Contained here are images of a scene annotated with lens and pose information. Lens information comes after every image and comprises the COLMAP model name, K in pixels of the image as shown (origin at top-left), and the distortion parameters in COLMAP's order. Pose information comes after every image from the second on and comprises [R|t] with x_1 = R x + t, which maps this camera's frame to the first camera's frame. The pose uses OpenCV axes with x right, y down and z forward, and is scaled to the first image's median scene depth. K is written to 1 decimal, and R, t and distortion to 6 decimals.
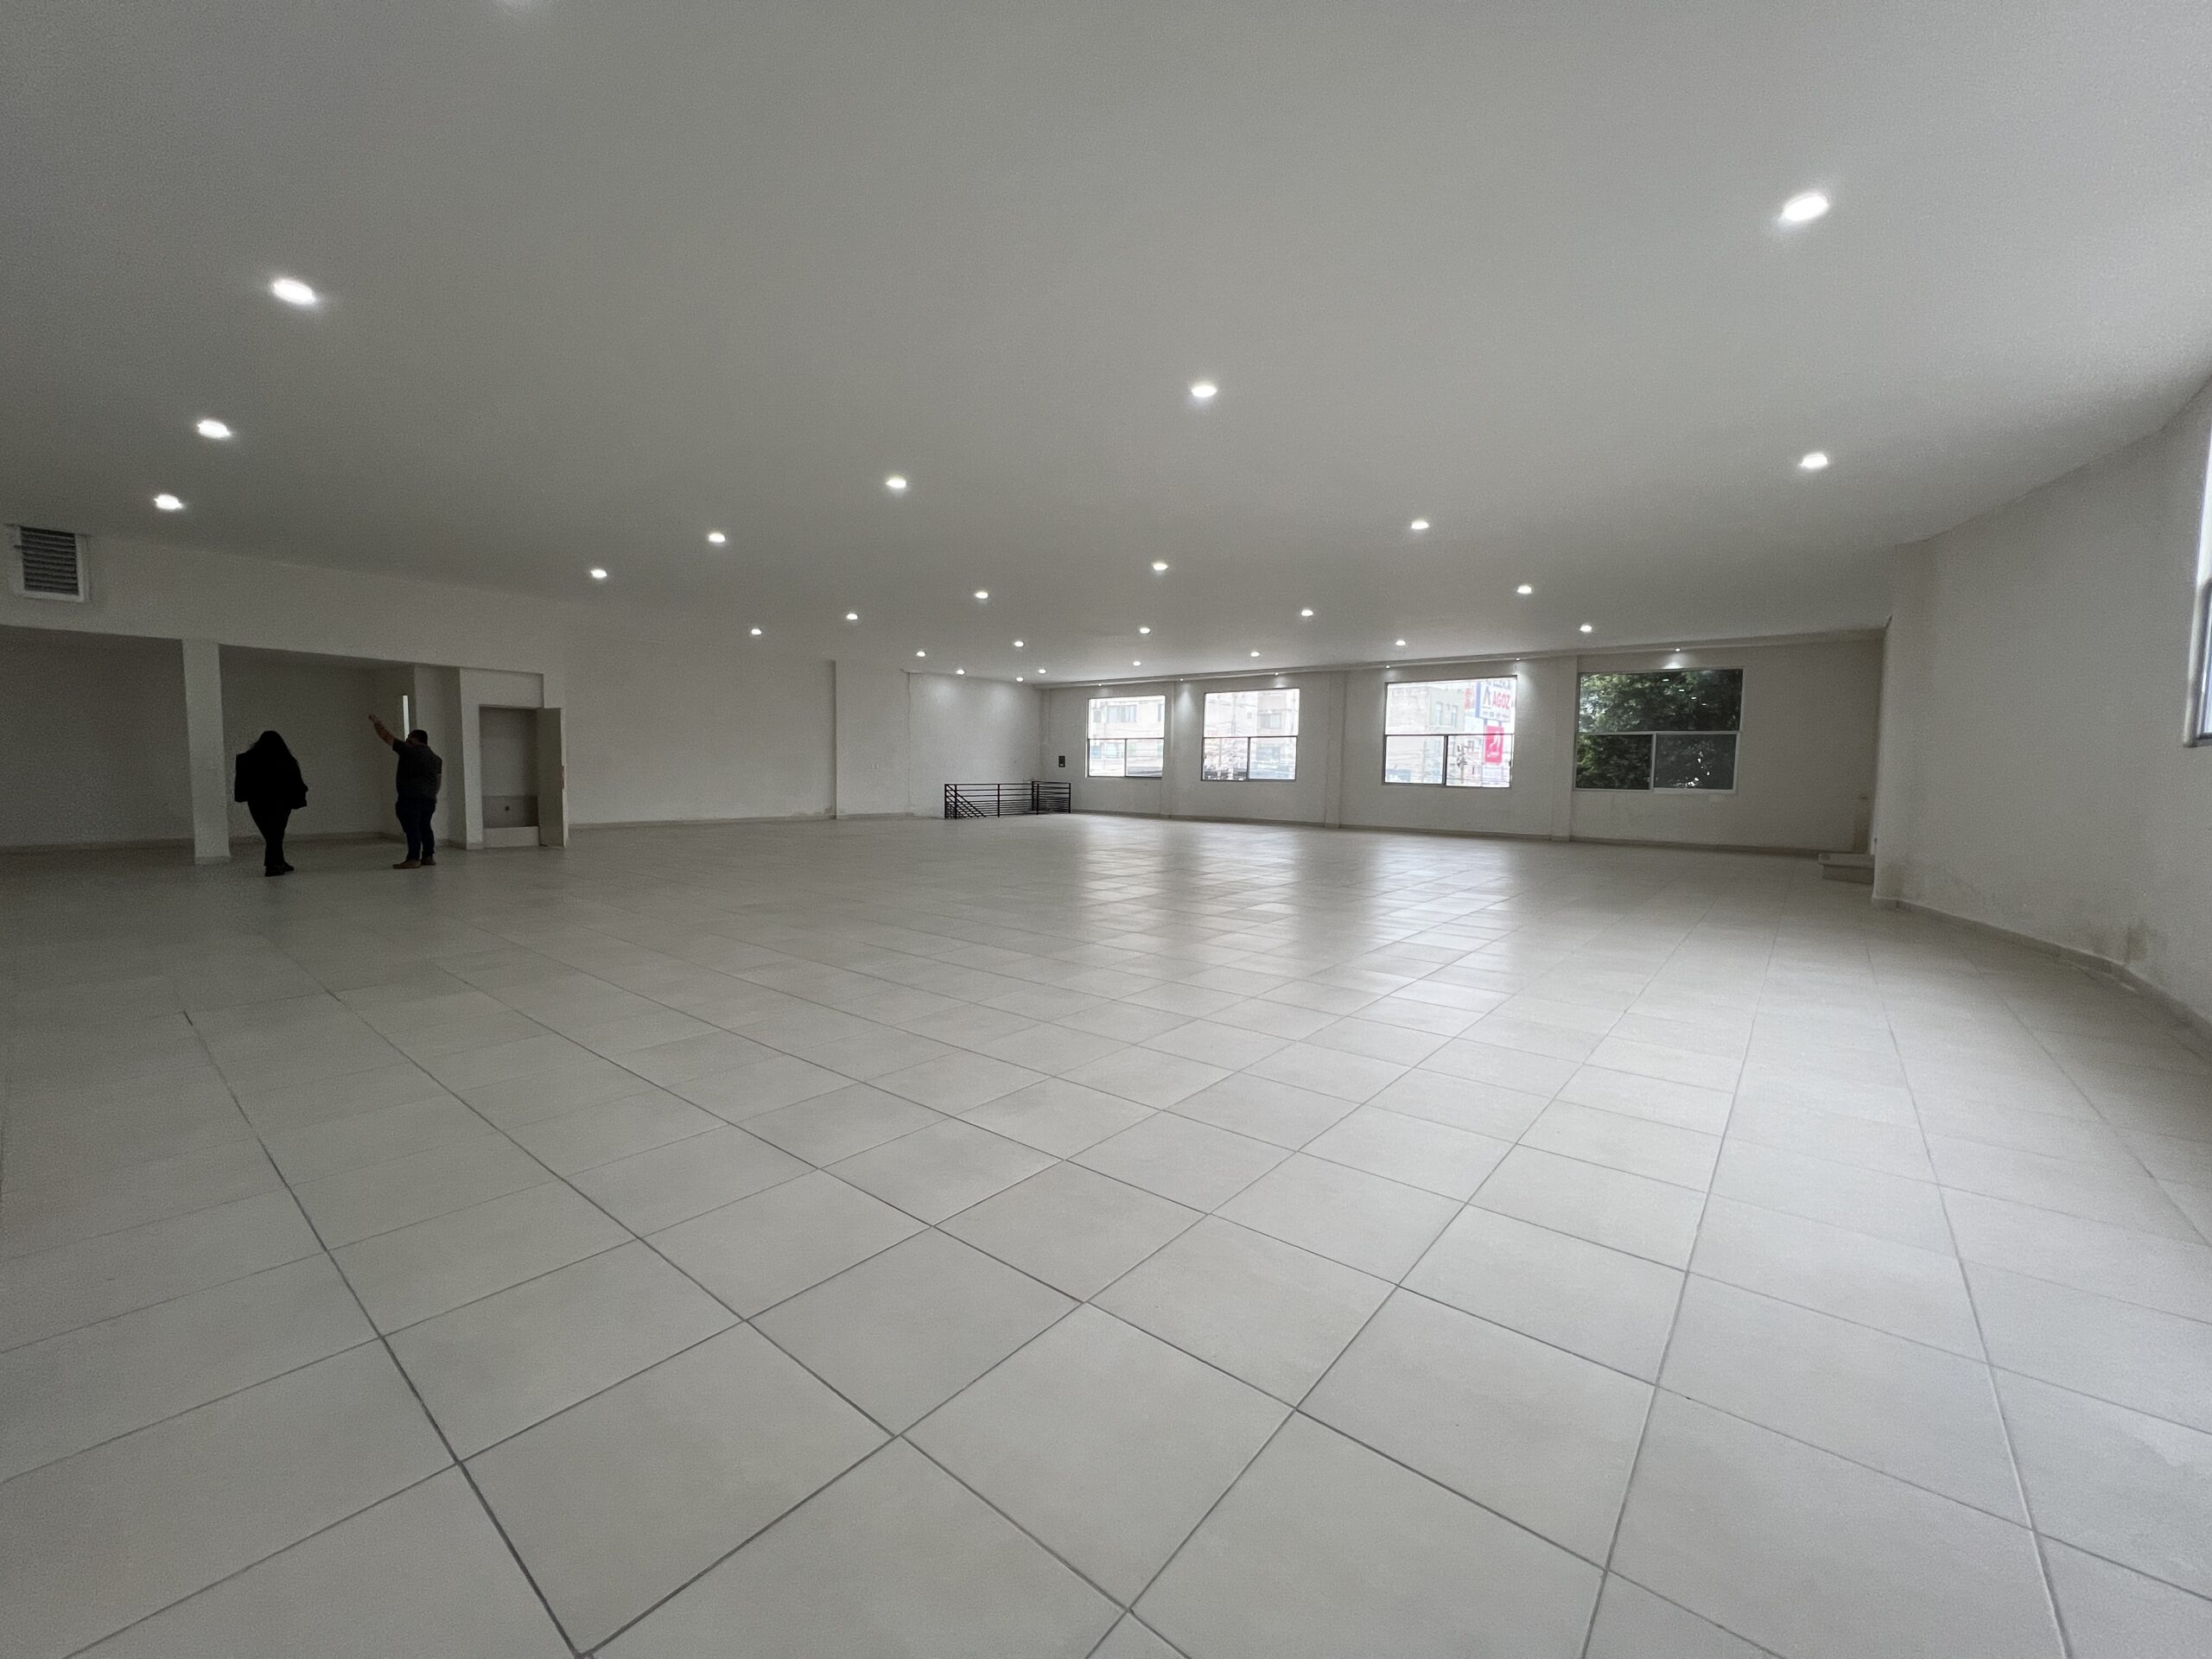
lens RADIAL K [[878.8, 0, 1089.1], [0, 878.8, 835.5], [0, 0, 1]] dist [-0.001414, 0.000532]
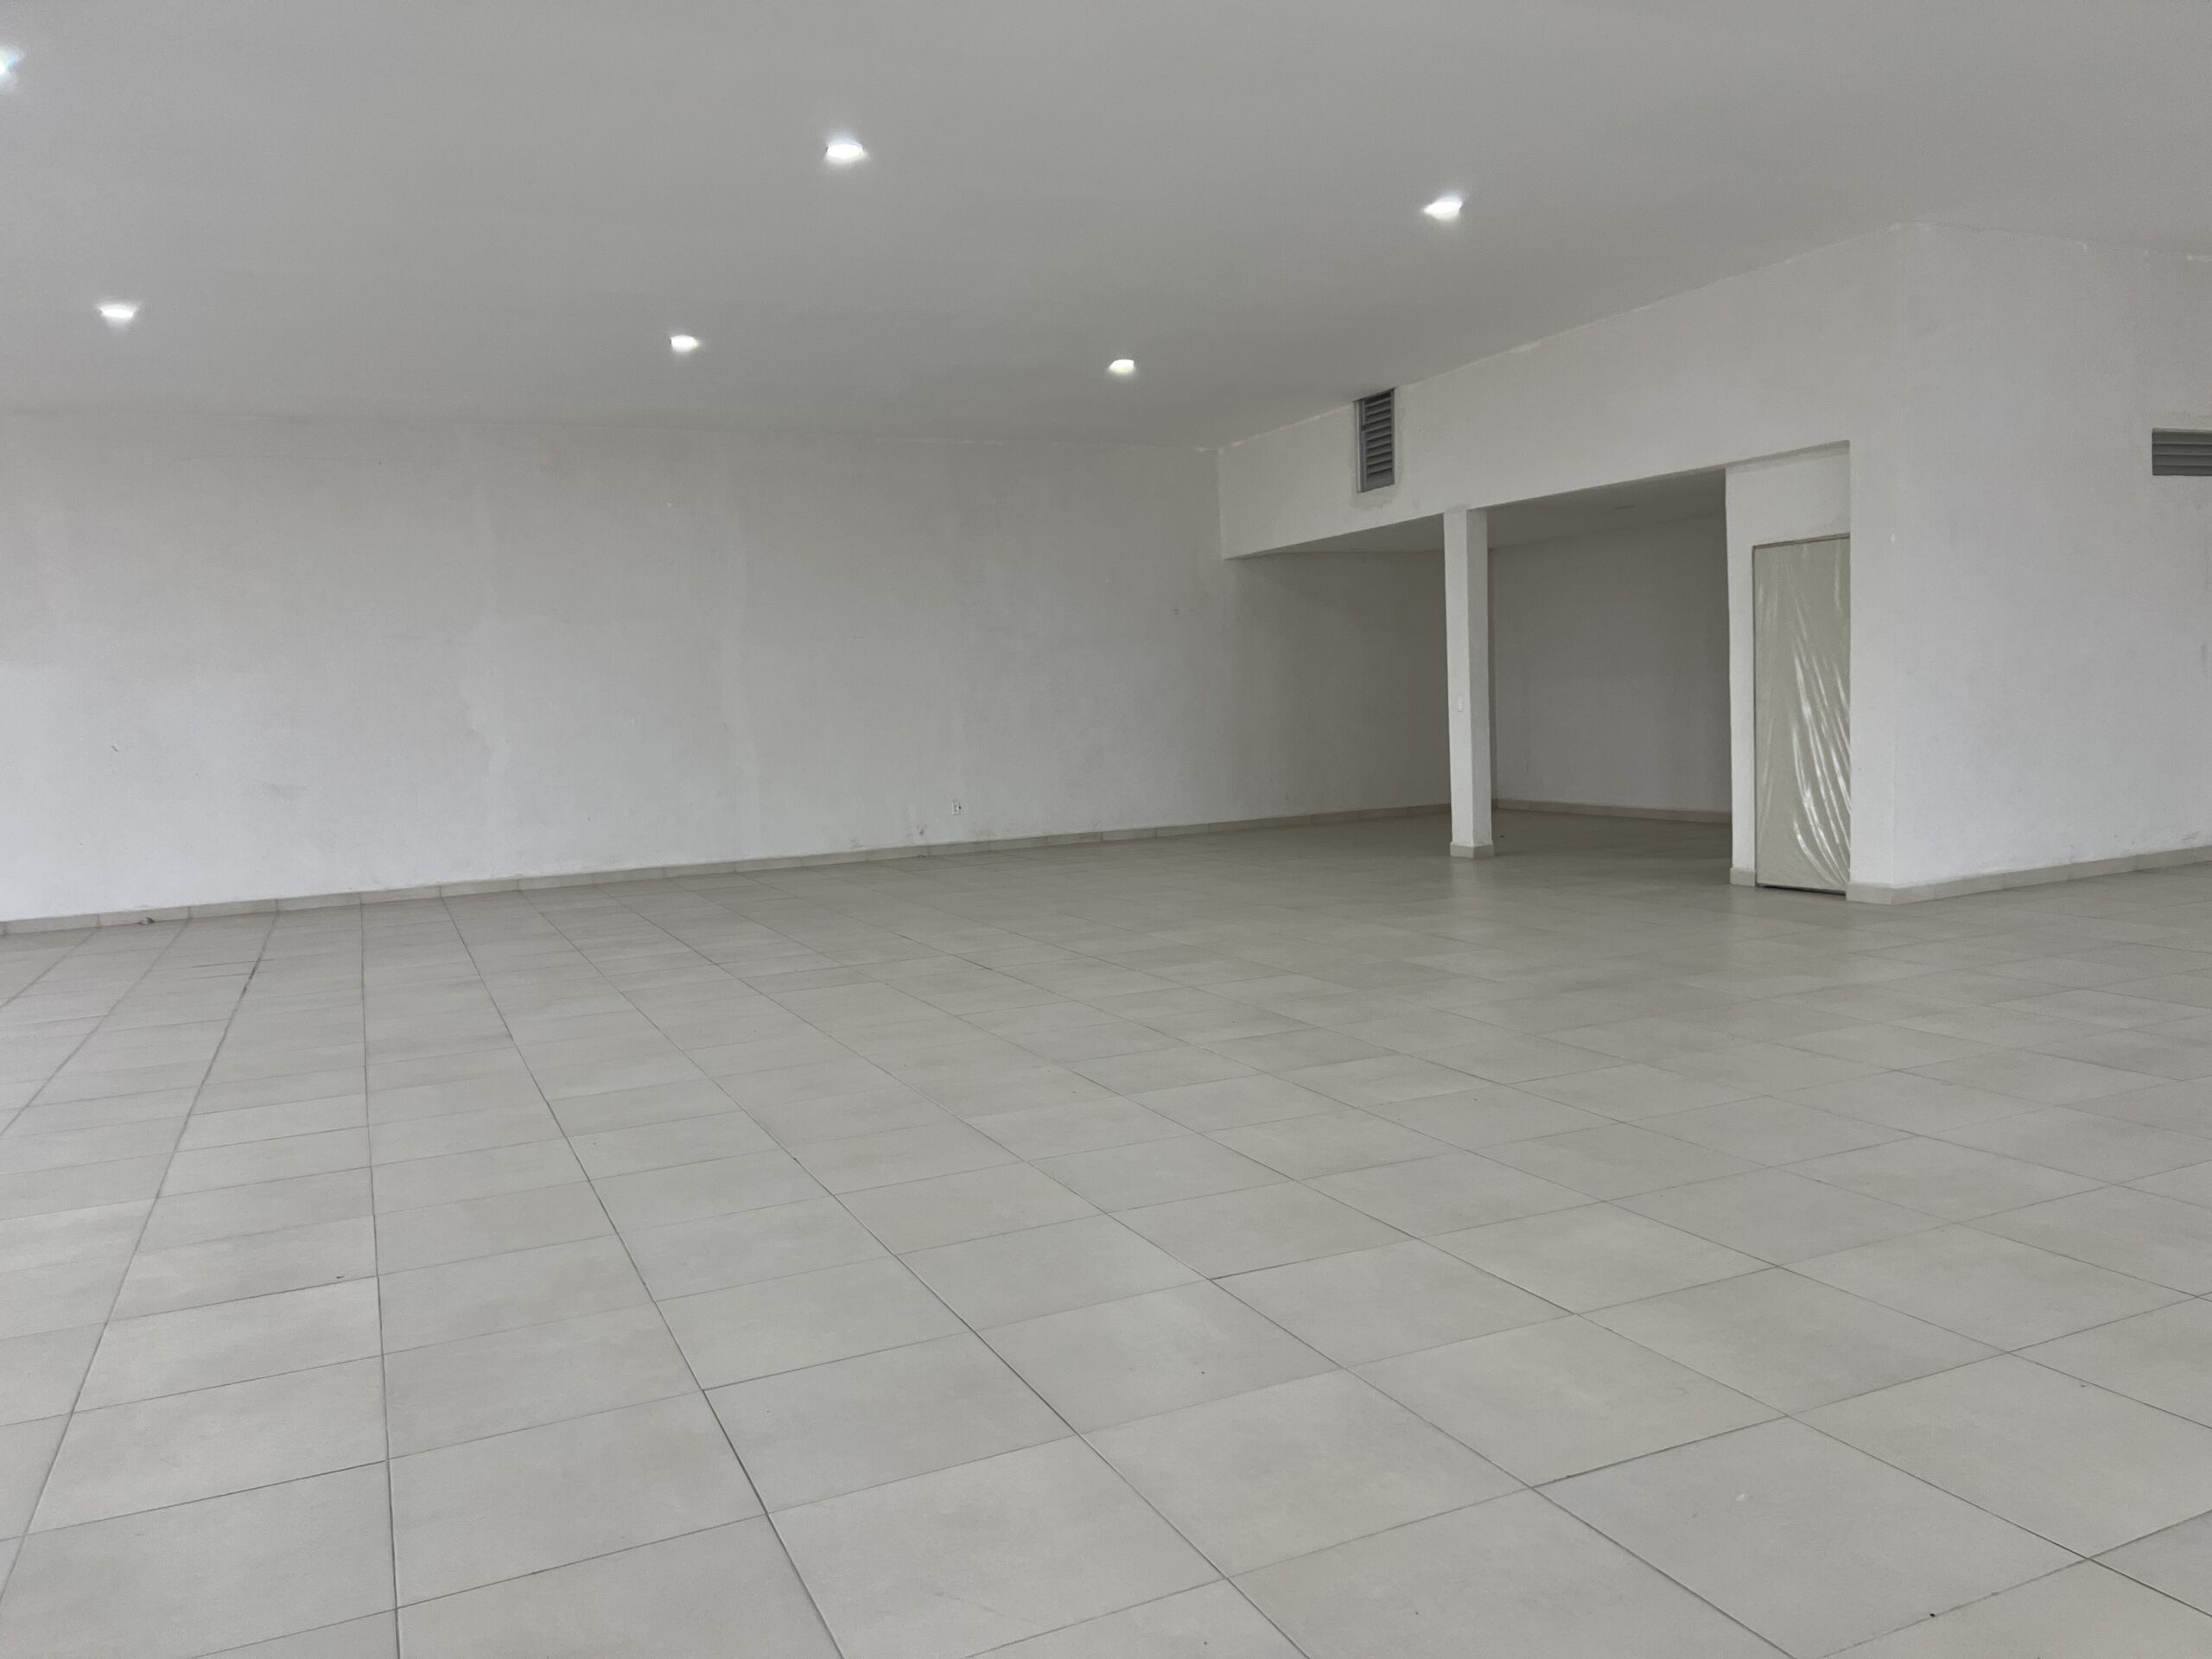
lens RADIAL K [[1644.0, 0, 1106.6], [0, 1644.0, 828.5], [0, 0, 1]] dist [0.026826, -0.006511]
pose [[-0.438235, 0.070453, -0.896095, 0.099404], [-0.038612, 0.994528, 0.097075, -0.047271], [0.898031, 0.077141, -0.433116, 0.652637]]
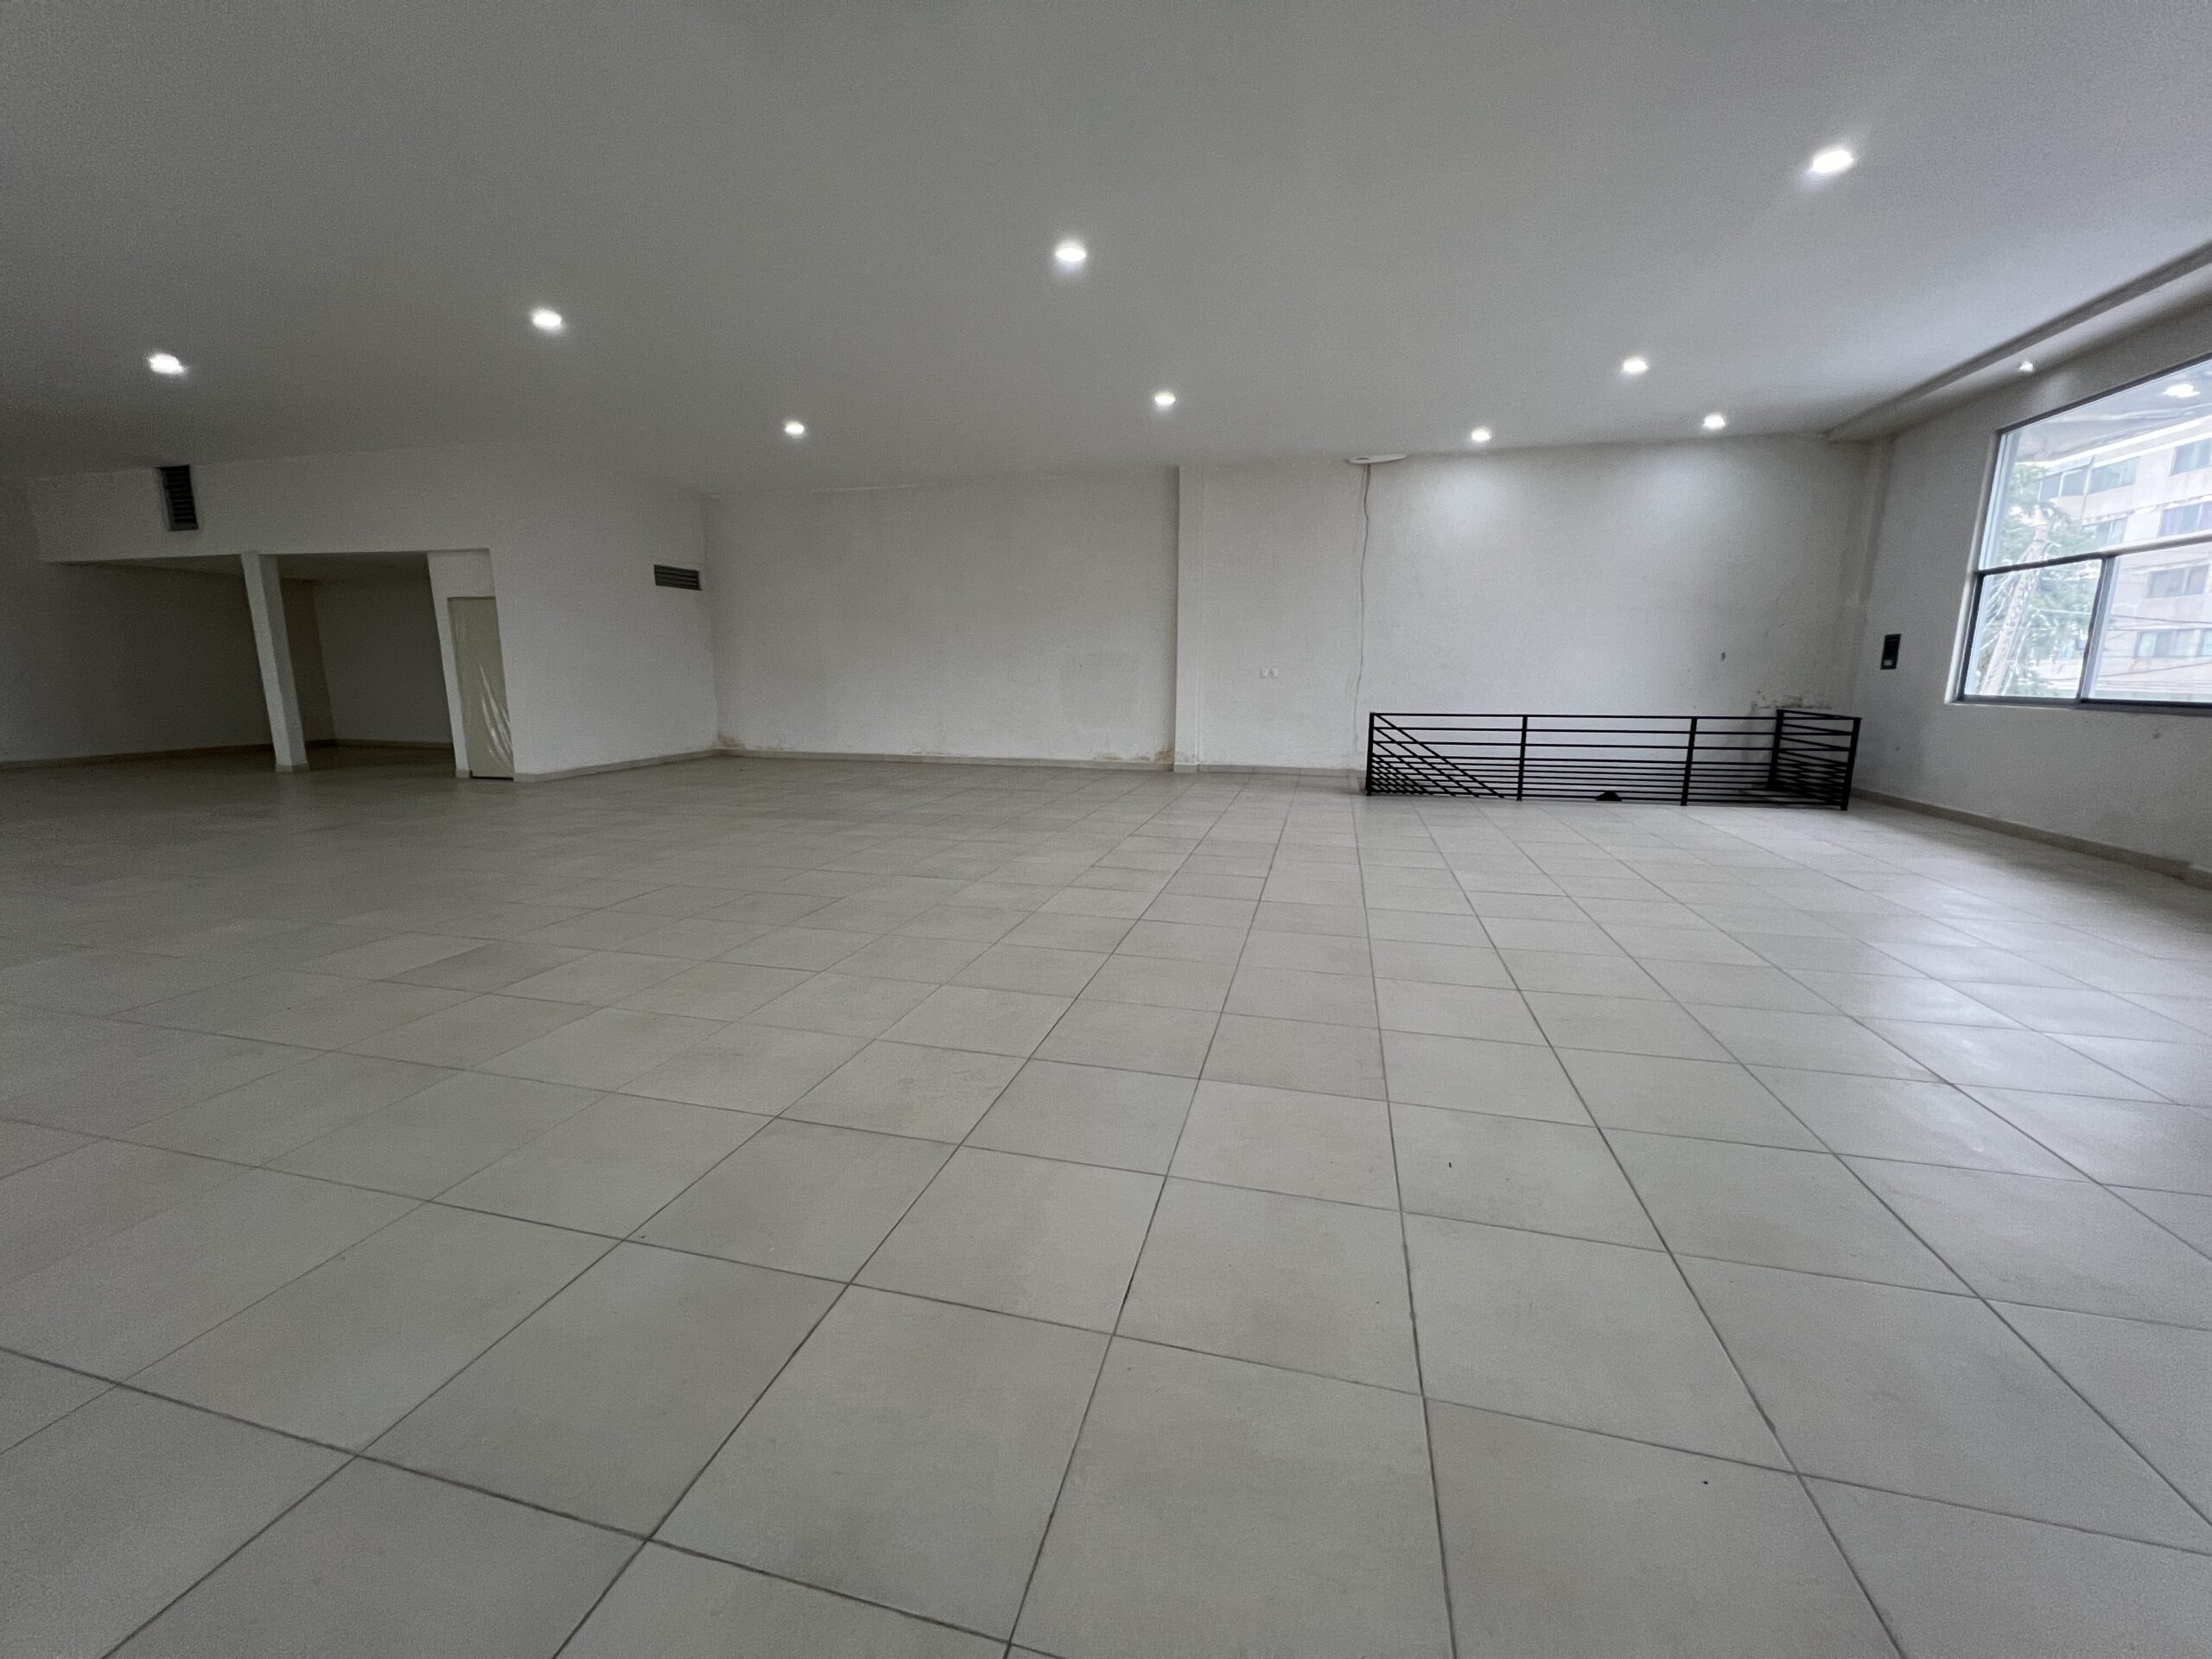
lens RADIAL K [[878.8, 0, 1098.7], [0, 878.8, 827.2], [0, 0, 1]] dist [-0.001414, 0.000532]
pose [[0.421570, 0.140908, -0.895781, 0.183262], [-0.068037, 0.989984, 0.123707, -0.048753], [0.904240, 0.008795, 0.426934, 0.726376]]
